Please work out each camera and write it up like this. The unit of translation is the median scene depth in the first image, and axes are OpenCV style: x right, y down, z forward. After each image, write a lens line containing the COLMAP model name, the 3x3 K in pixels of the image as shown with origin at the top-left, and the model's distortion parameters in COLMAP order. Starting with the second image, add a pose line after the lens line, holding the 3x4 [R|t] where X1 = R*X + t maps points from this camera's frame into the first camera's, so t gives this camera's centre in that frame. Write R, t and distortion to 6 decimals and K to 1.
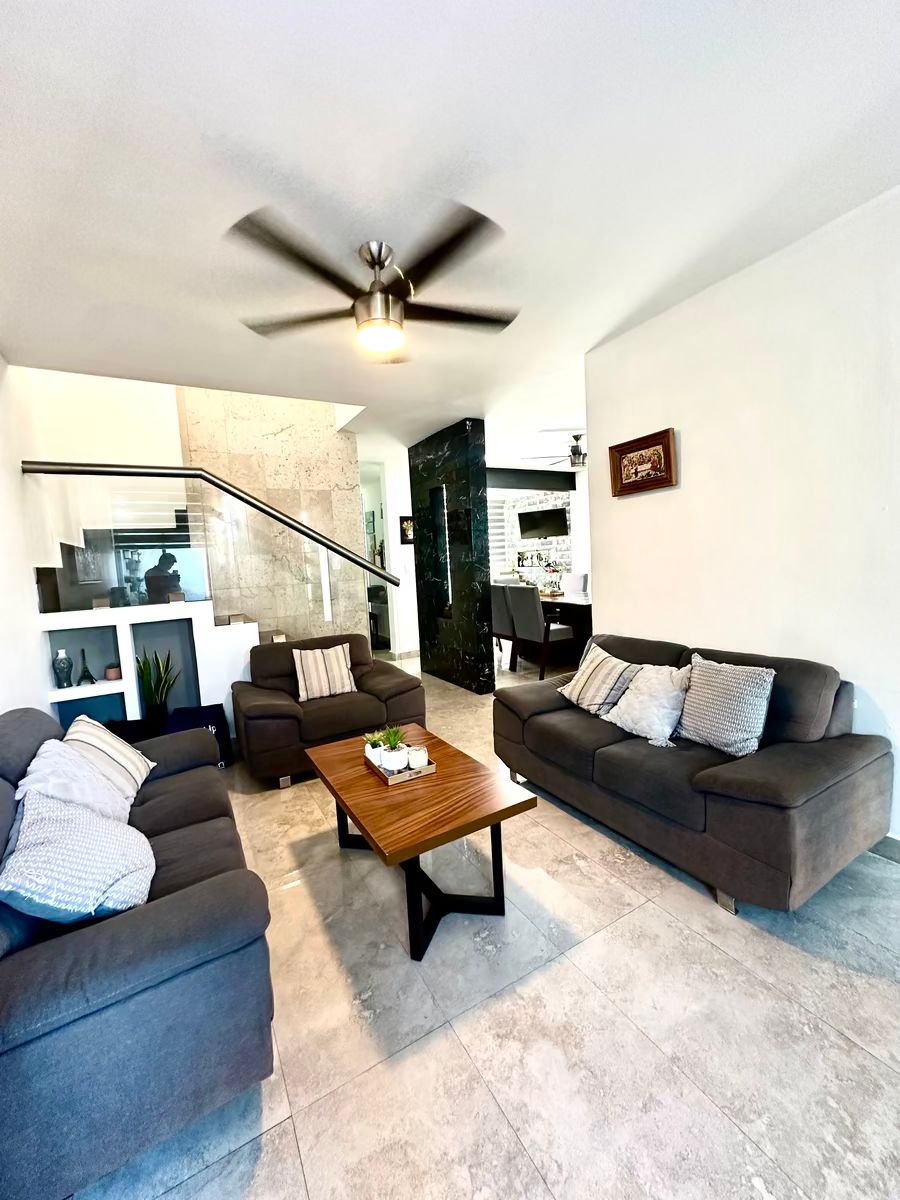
lens RADIAL K [[477.5, 0, 450.0], [0, 477.5, 600.0], [0, 0, 1]] dist [-0.003957, 0.001640]
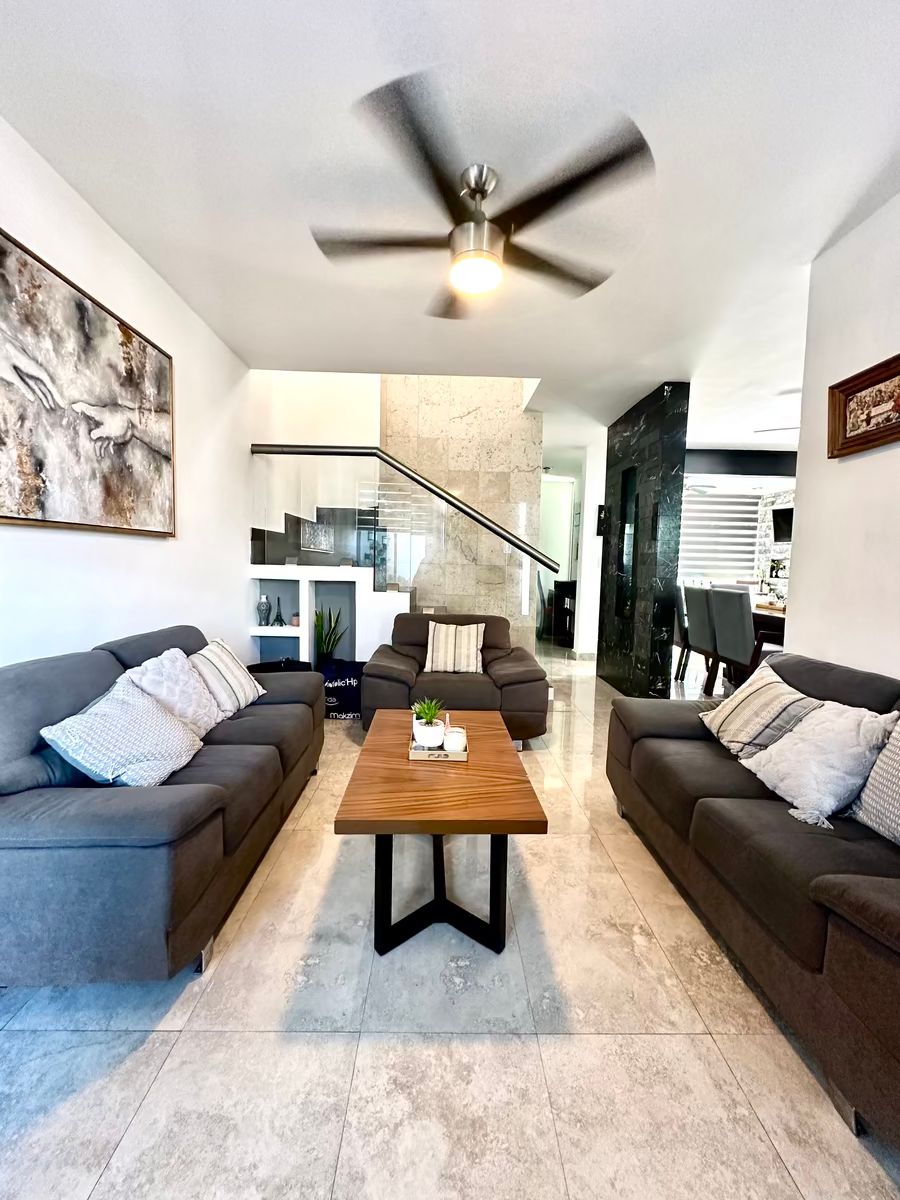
lens RADIAL K [[477.5, 0, 450.0], [0, 477.5, 600.0], [0, 0, 1]] dist [-0.003957, 0.001640]
pose [[0.872943, 0.110140, -0.475226, 0.239289], [-0.112100, 0.993399, 0.024317, 0.036738], [0.474768, 0.032045, 0.879527, 0.153684]]
